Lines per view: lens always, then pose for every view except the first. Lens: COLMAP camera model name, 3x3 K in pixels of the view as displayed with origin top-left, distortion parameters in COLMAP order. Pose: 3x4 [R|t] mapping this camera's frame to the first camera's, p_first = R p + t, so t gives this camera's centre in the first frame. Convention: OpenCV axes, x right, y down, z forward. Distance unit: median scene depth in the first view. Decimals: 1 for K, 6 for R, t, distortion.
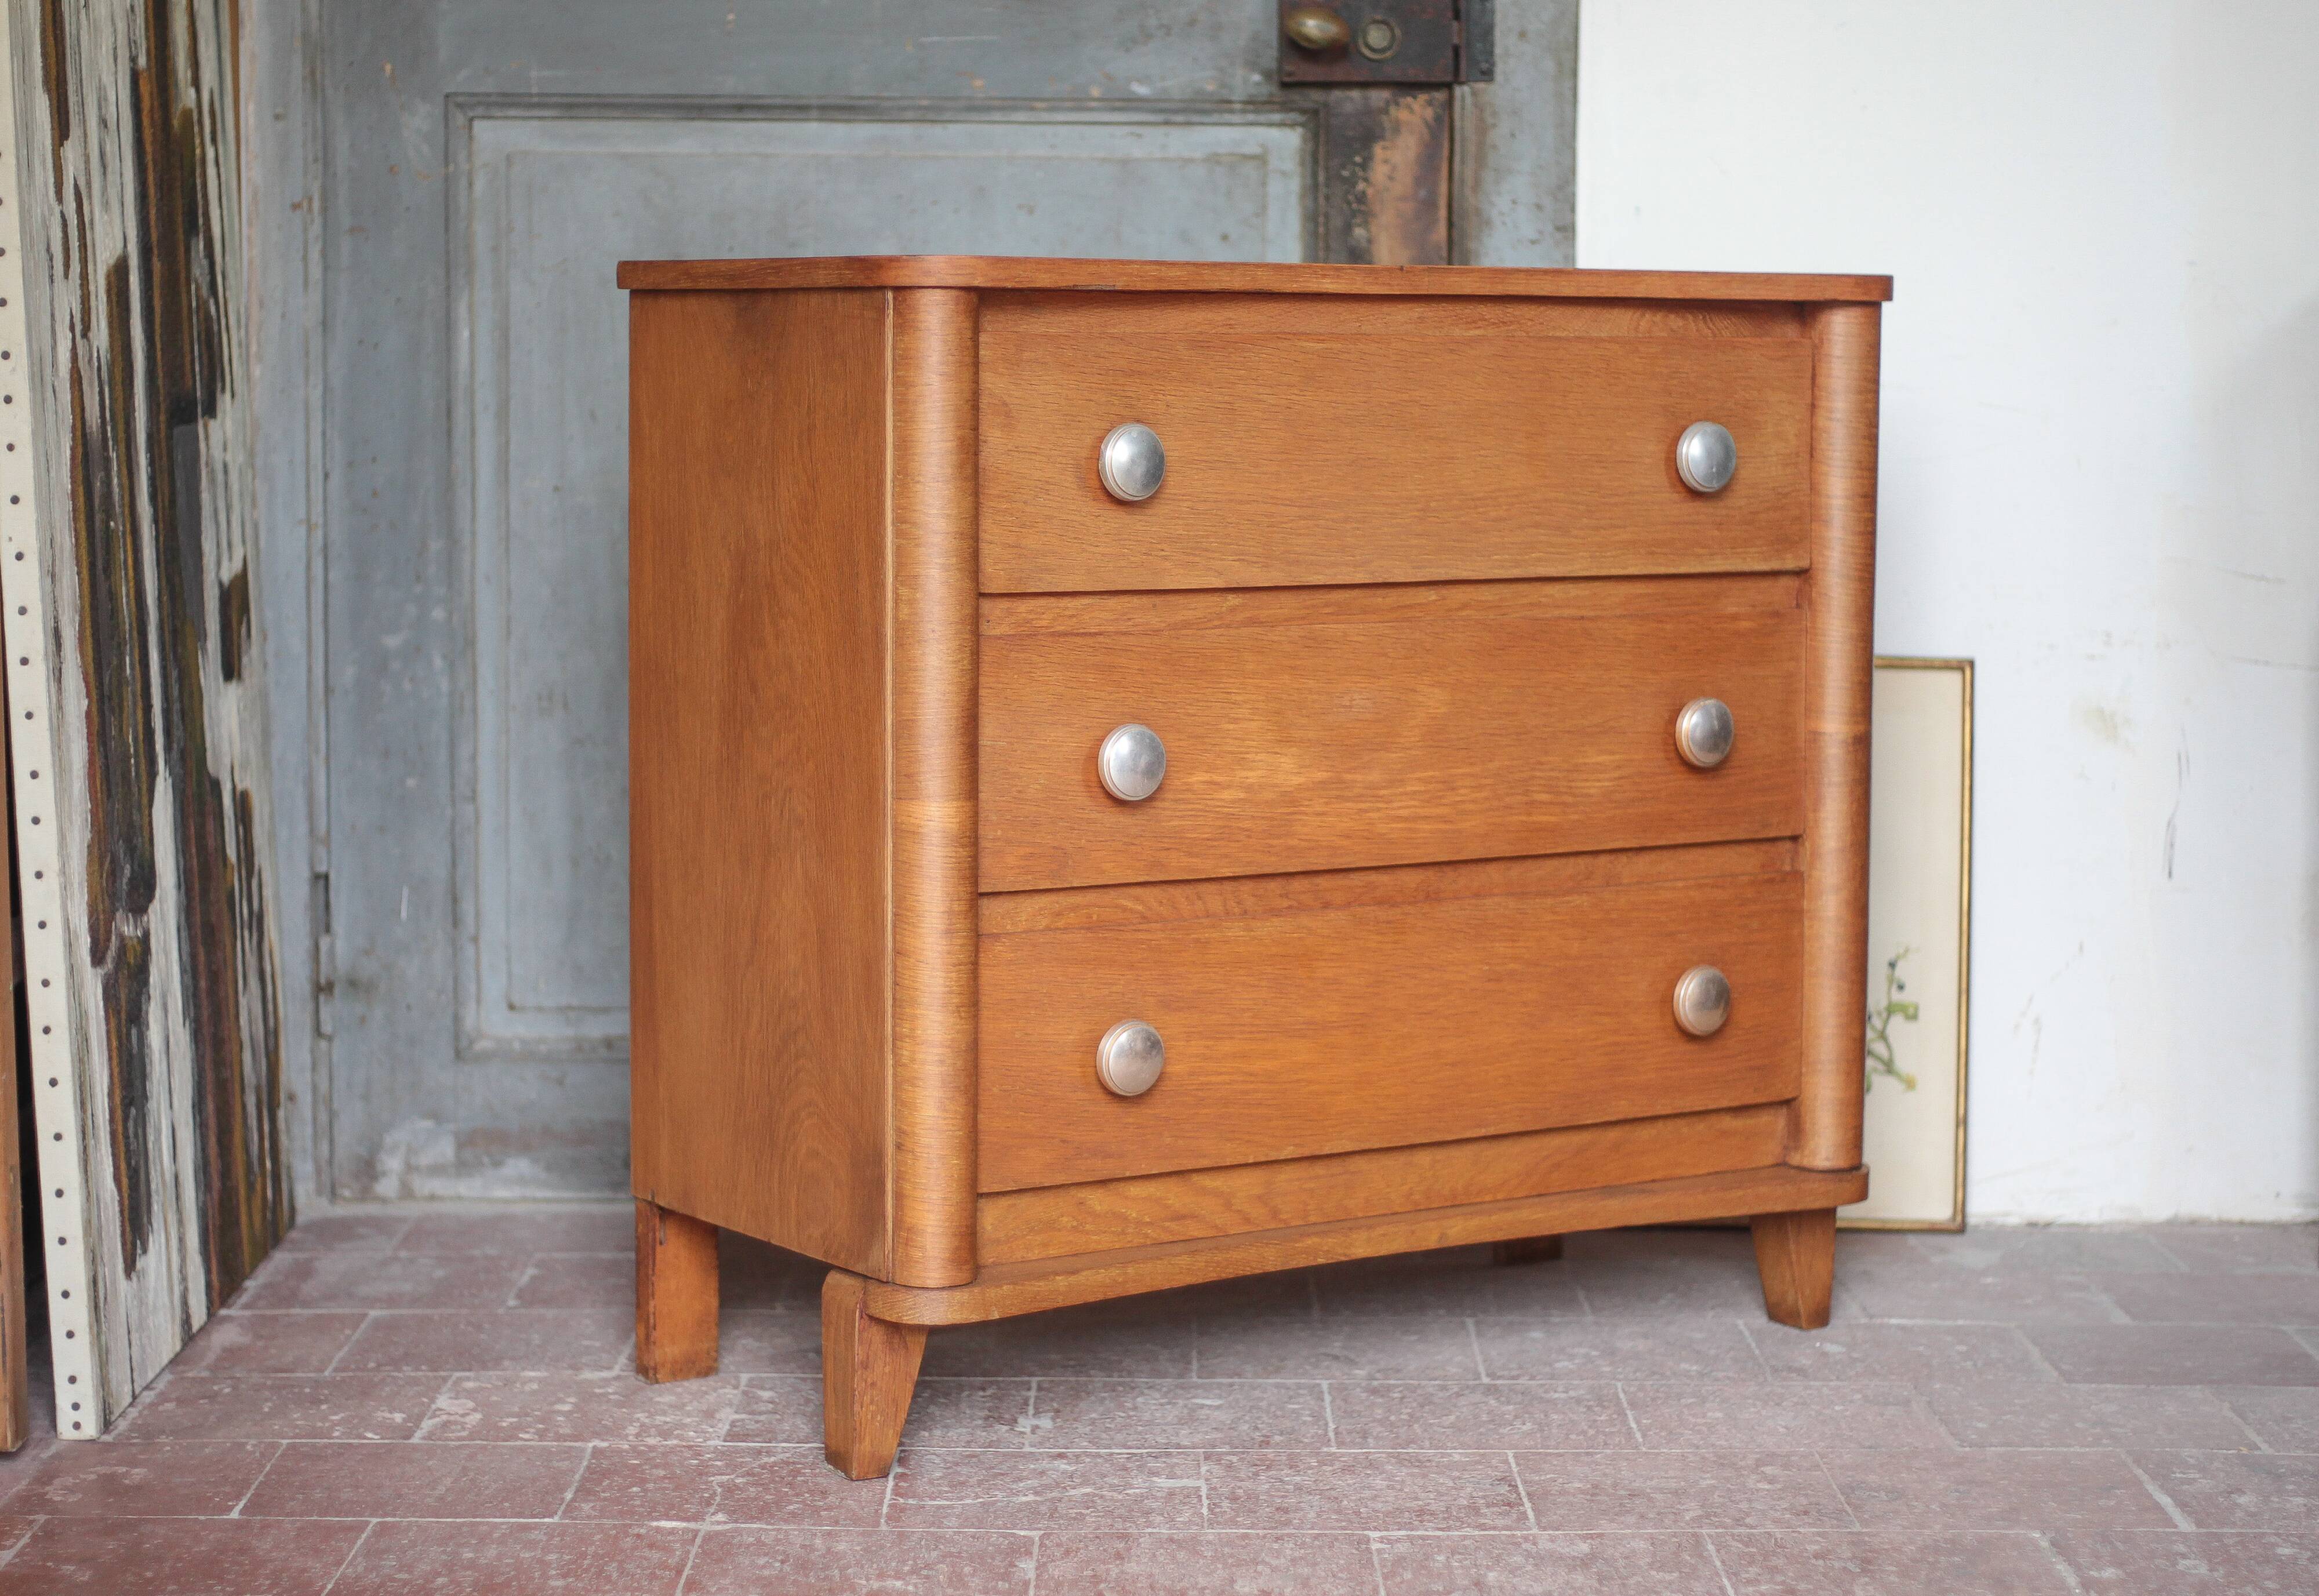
lens RADIAL K [[4654.8, 0, 1186.5], [0, 4654.8, 752.8], [0, 0, 1]] dist [-0.064754, 0.027812]
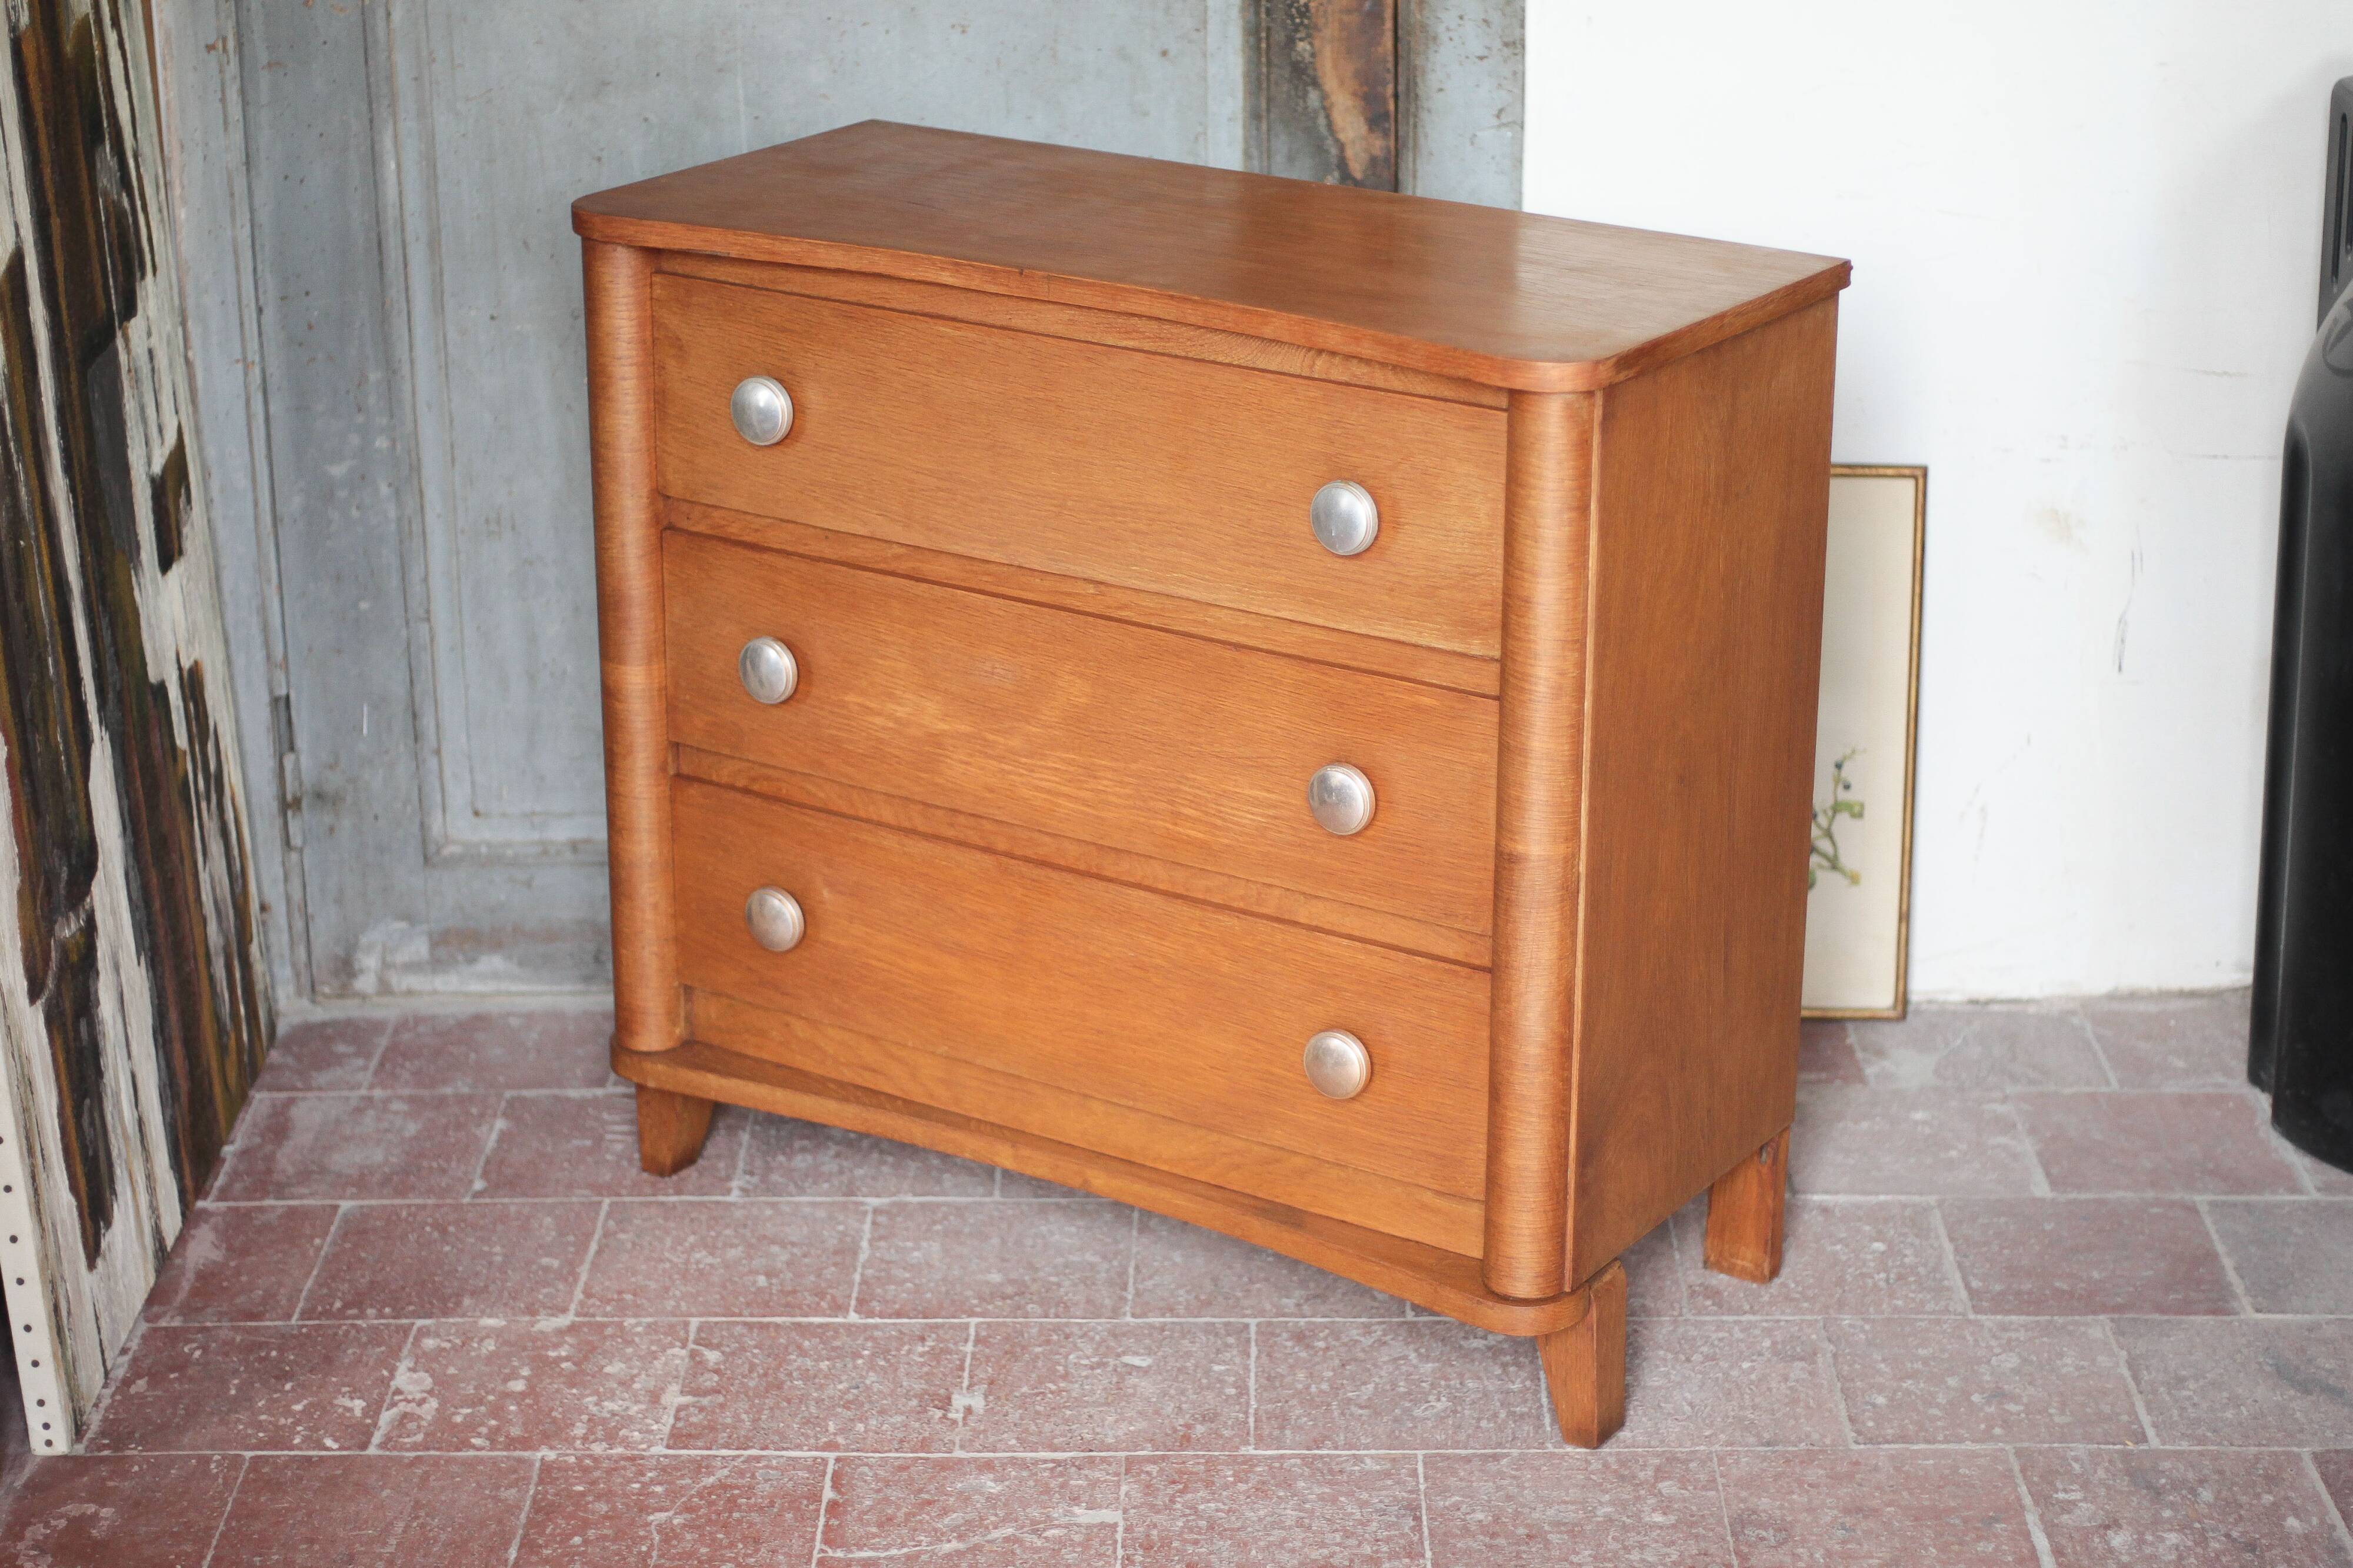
lens RADIAL K [[4581.1, 0, 1221.1], [0, 4581.1, 743.3], [0, 0, 1]] dist [-0.065710, 0.025599]
pose [[0.999781, -0.009027, -0.018893, 0.038749], [0.013426, 0.968771, 0.247593, -0.218201], [0.016068, -0.247792, 0.968680, 0.039785]]
